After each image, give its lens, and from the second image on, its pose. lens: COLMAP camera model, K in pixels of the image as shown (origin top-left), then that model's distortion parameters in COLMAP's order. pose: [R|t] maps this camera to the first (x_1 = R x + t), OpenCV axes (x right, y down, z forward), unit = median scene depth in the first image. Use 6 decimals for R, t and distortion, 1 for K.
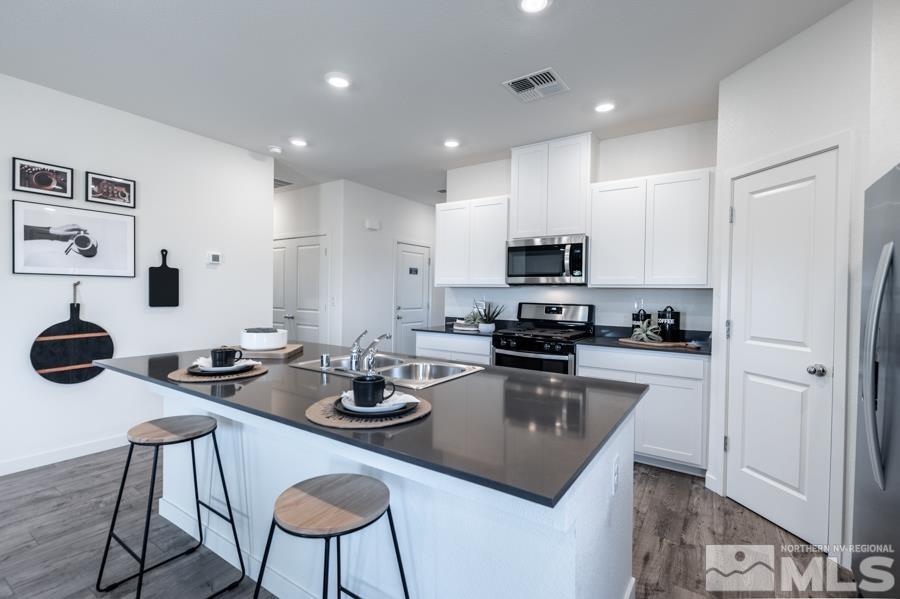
lens RADIAL K [[403.5, 0, 449.9], [0, 403.5, 297.6], [0, 0, 1]] dist [0.000448, -0.001664]
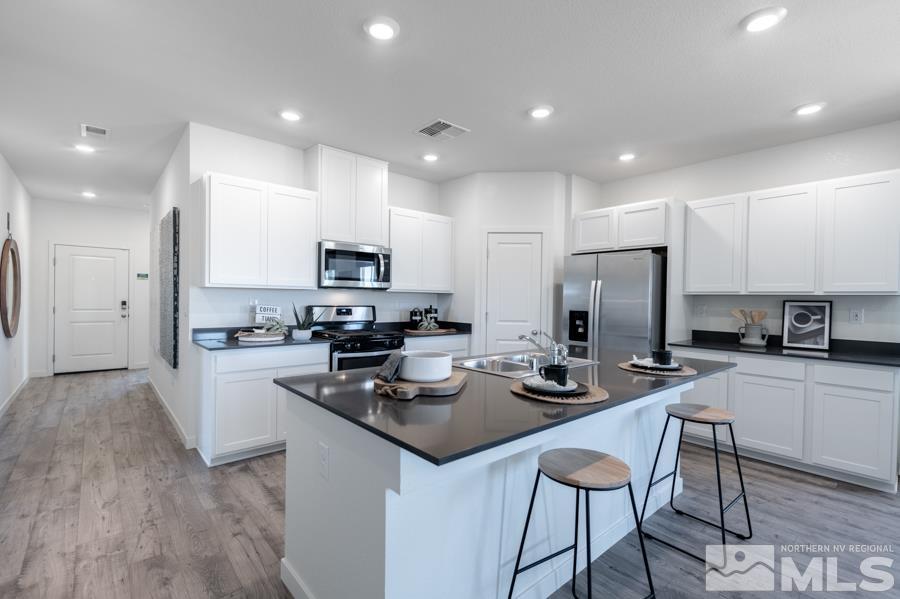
lens RADIAL K [[403.5, 0, 440.6], [0, 403.5, 306.9], [0, 0, 1]] dist [0.000448, -0.001664]
pose [[0.267016, -0.030035, 0.963224, -0.798567], [0.000456, 0.999518, 0.031040, -0.016708], [-0.963692, -0.007849, 0.266901, 0.536468]]
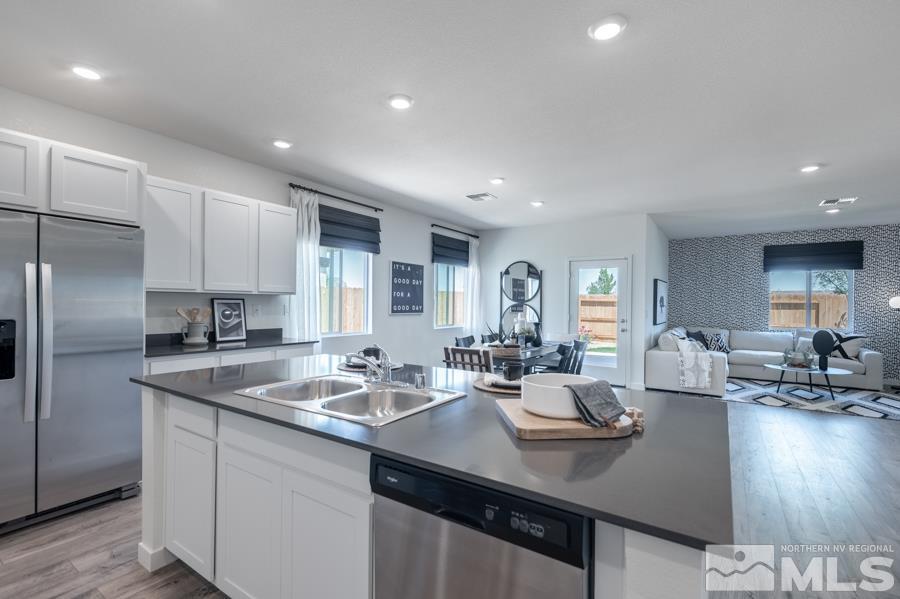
lens RADIAL K [[403.5, 0, 450.7], [0, 403.5, 300.8], [0, 0, 1]] dist [0.000448, -0.001664]
pose [[-0.999626, -0.026286, -0.007548, -0.200788], [-0.026344, 0.999623, 0.007728, -0.019329], [0.007342, 0.007924, -0.999942, 1.070481]]
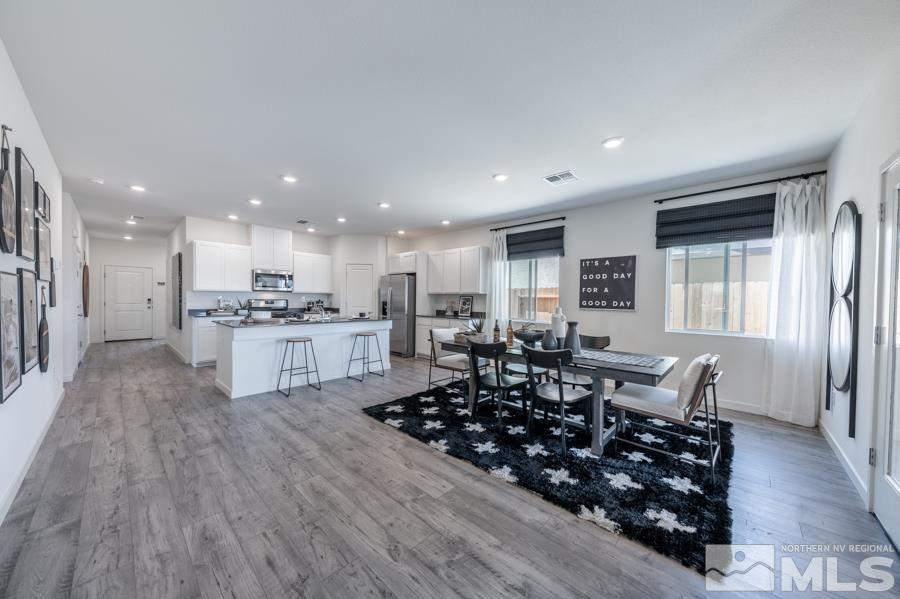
lens RADIAL K [[311.5, 0, 450.1], [0, 311.5, 306.3], [0, 0, 1]] dist [-0.000522, -0.000444]
pose [[0.152974, -0.035932, 0.987577, -1.455863], [0.002626, 0.999350, 0.035953, -0.006695], [-0.988227, -0.002907, 0.152969, -0.271460]]
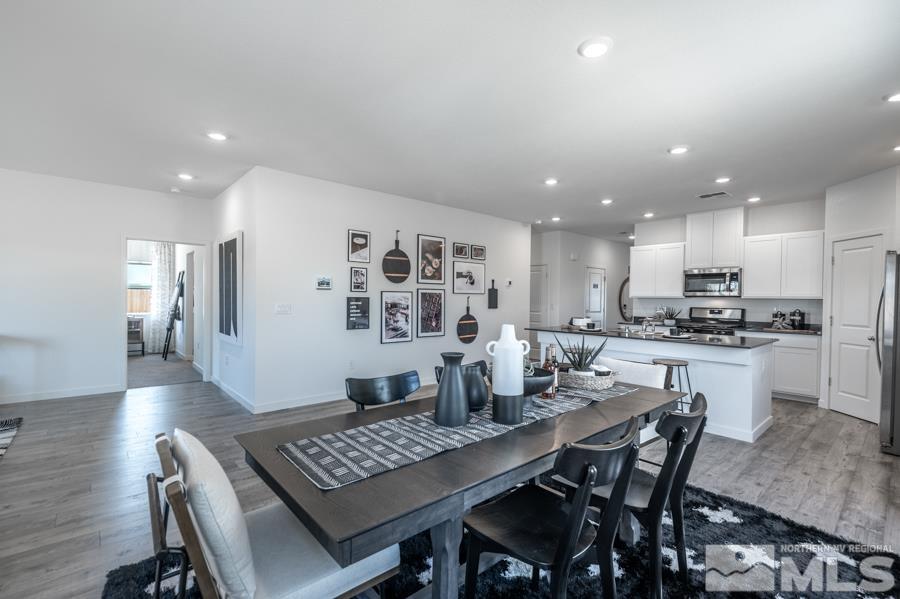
lens RADIAL K [[403.5, 0, 444.7], [0, 403.5, 303.2], [0, 0, 1]] dist [0.000448, -0.001664]
pose [[0.964501, 0.000895, -0.264078, -0.420806], [-0.002080, 0.999989, -0.004207, 0.005293], [0.264071, 0.004607, 0.964492, -0.980940]]
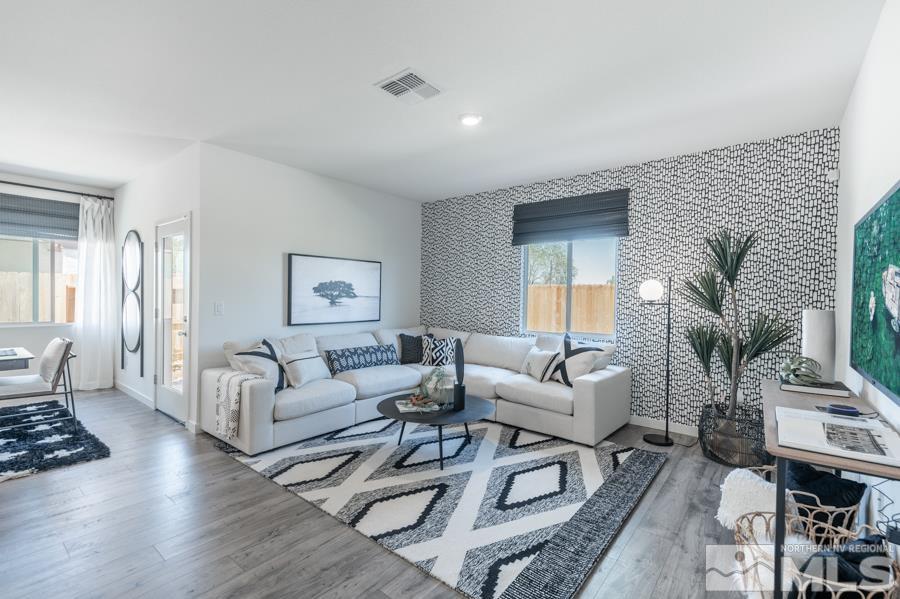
lens RADIAL K [[403.5, 0, 454.5], [0, 403.5, 302.2], [0, 0, 1]] dist [0.000448, -0.001664]
pose [[-0.997330, -0.030362, 0.066421, -1.859966], [-0.028853, 0.999306, 0.023553, -0.029126], [-0.067090, 0.021573, -0.997514, 0.313950]]
